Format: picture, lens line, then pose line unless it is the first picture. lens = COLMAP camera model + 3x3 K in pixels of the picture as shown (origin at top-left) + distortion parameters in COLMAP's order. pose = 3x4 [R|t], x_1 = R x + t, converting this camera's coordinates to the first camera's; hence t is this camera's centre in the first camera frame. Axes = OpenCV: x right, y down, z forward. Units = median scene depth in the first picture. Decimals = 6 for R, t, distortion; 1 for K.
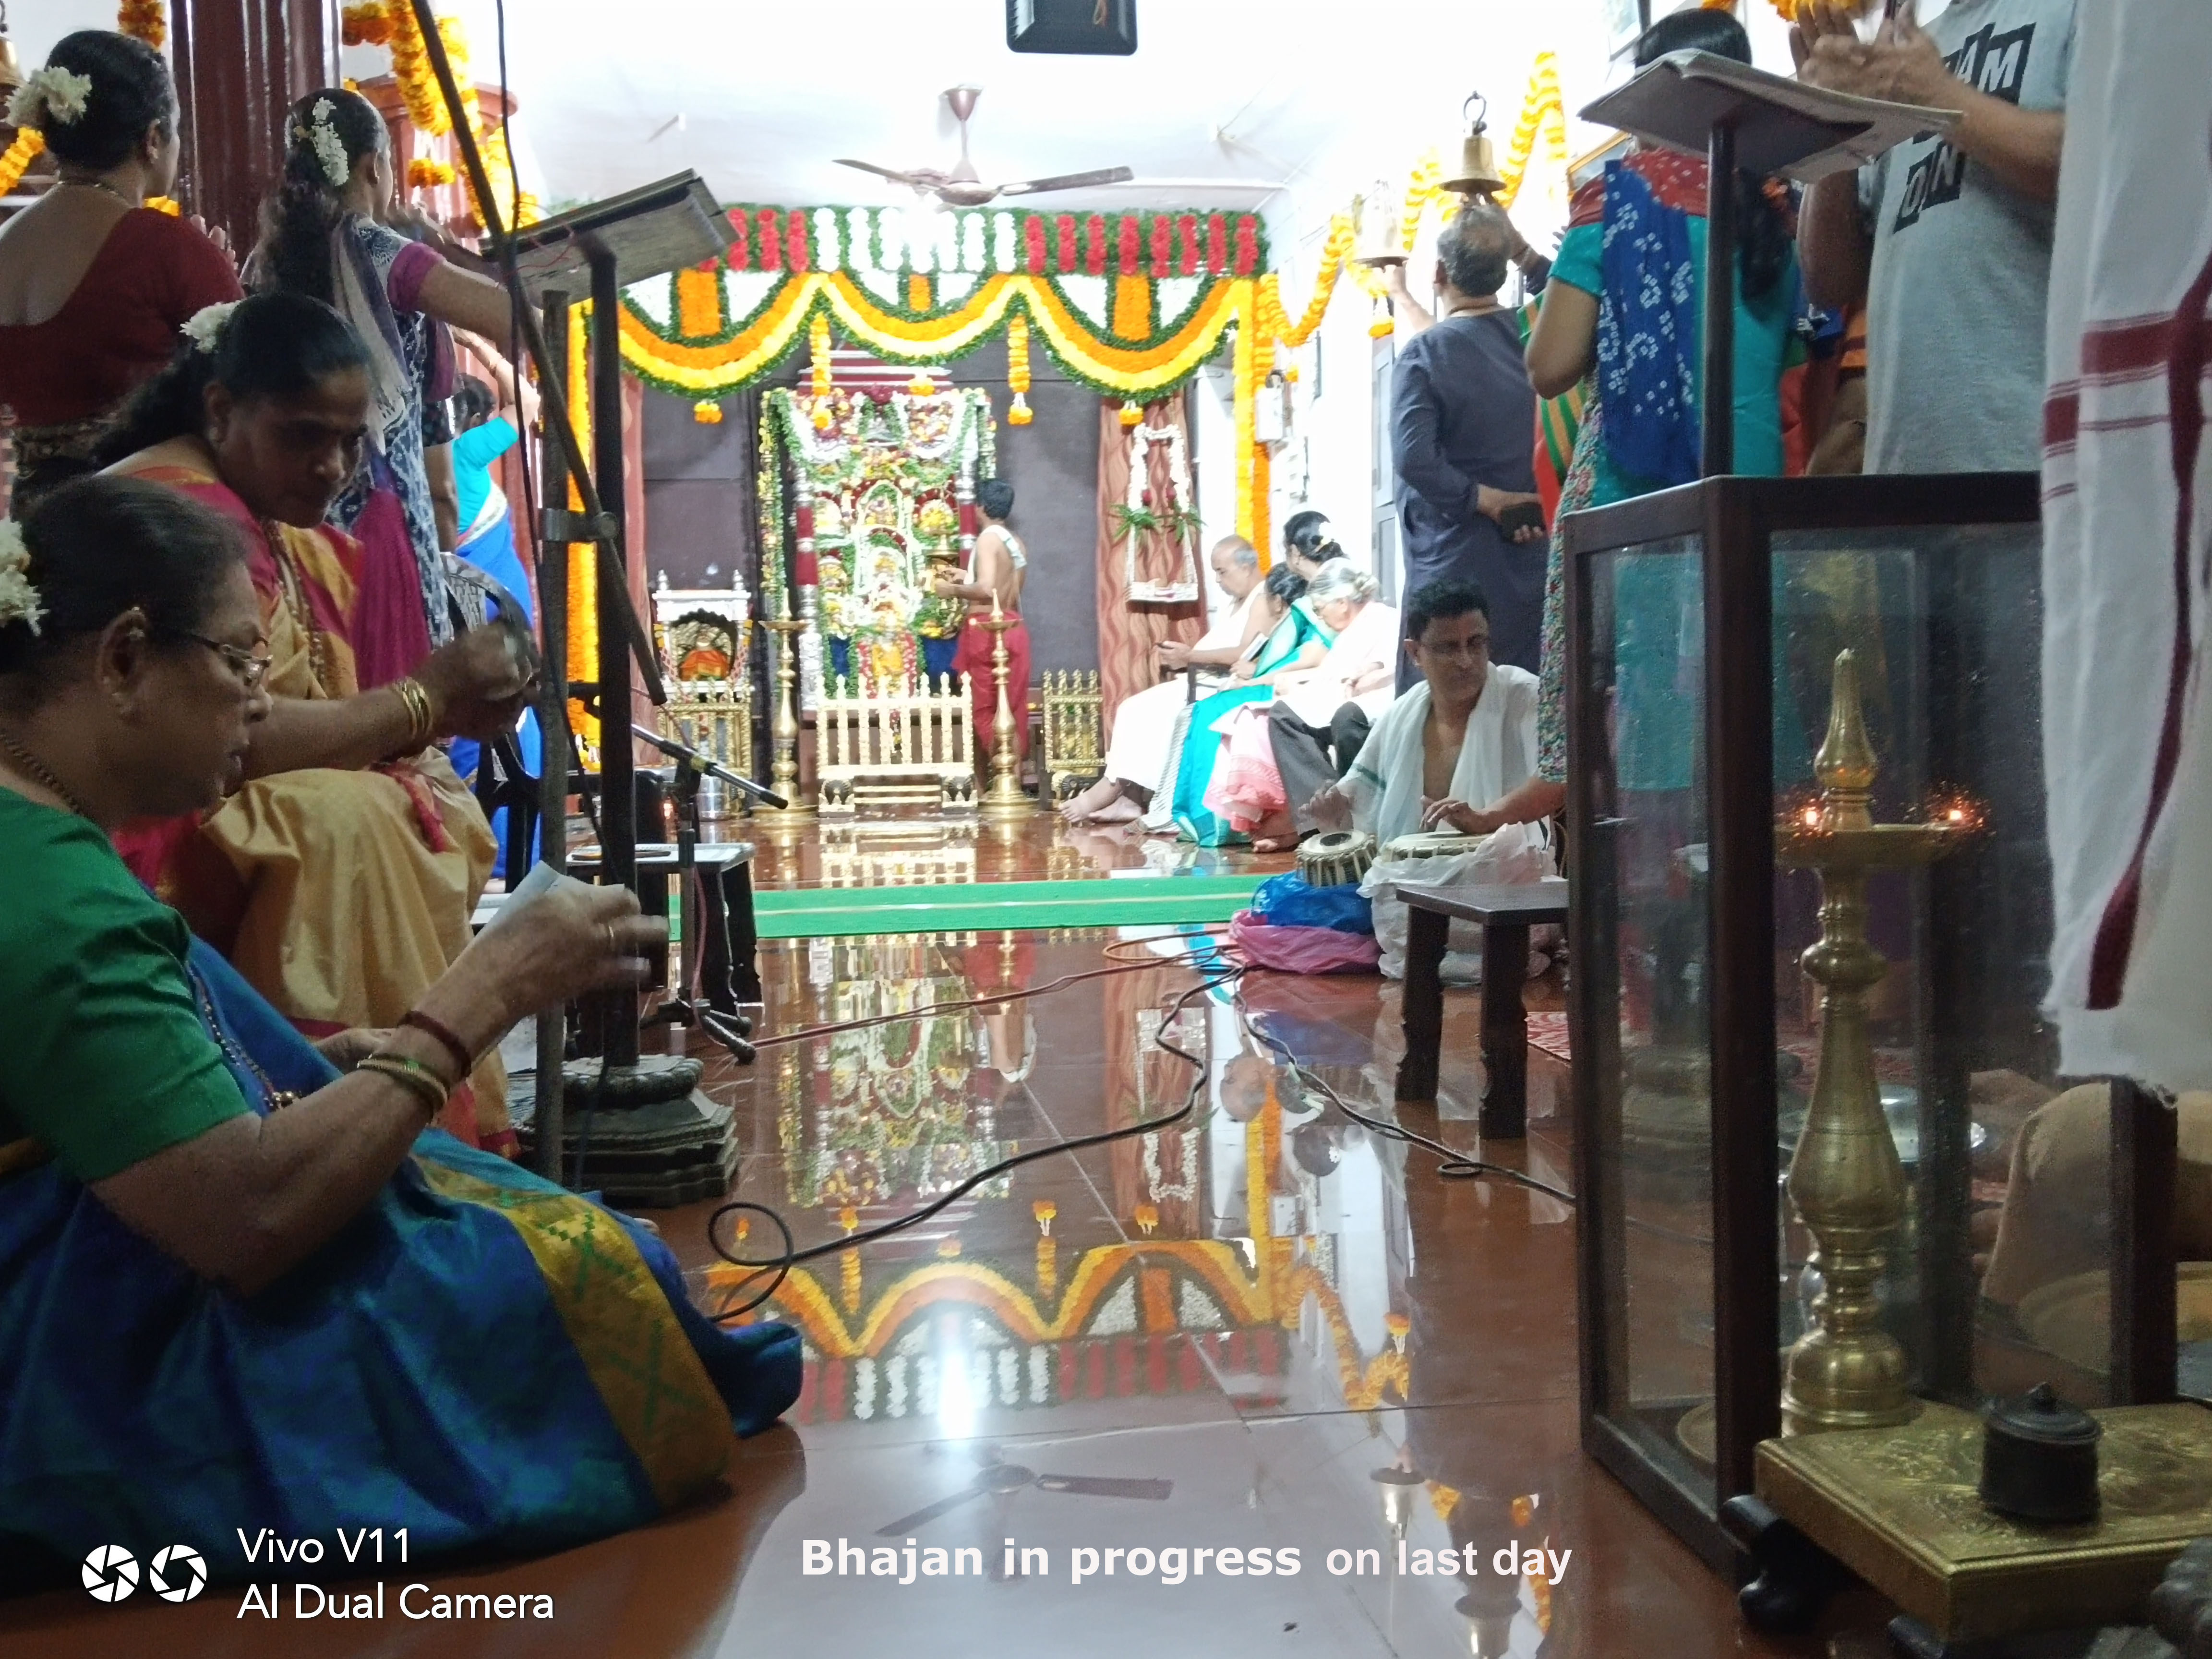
lens RADIAL K [[2025.2, 0, 1106.0], [0, 2025.2, 829.5], [0, 0, 1]] dist [0.086778, -0.000844]
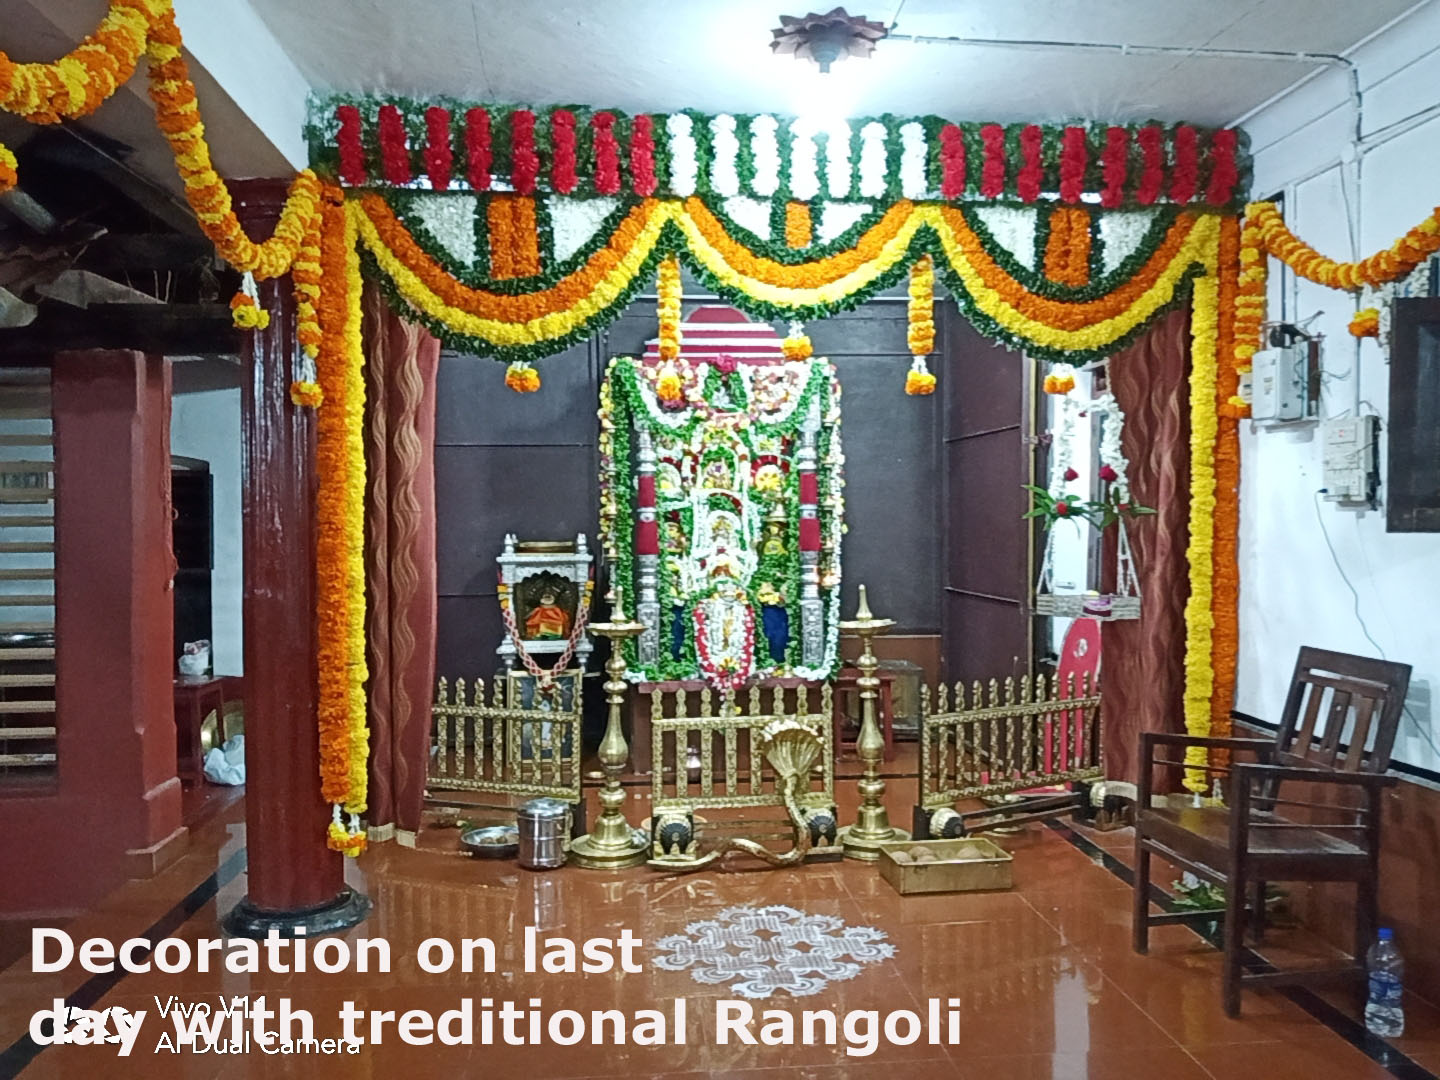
lens RADIAL K [[981.1, 0, 720.0], [0, 981.1, 540.0], [0, 0, 1]] dist [0.001824, 0.000623]
pose [[0.996910, 0.016924, -0.076705, -0.089253], [-0.020762, 0.998558, -0.049512, -0.124208], [0.075756, 0.050951, 0.995824, 0.625382]]
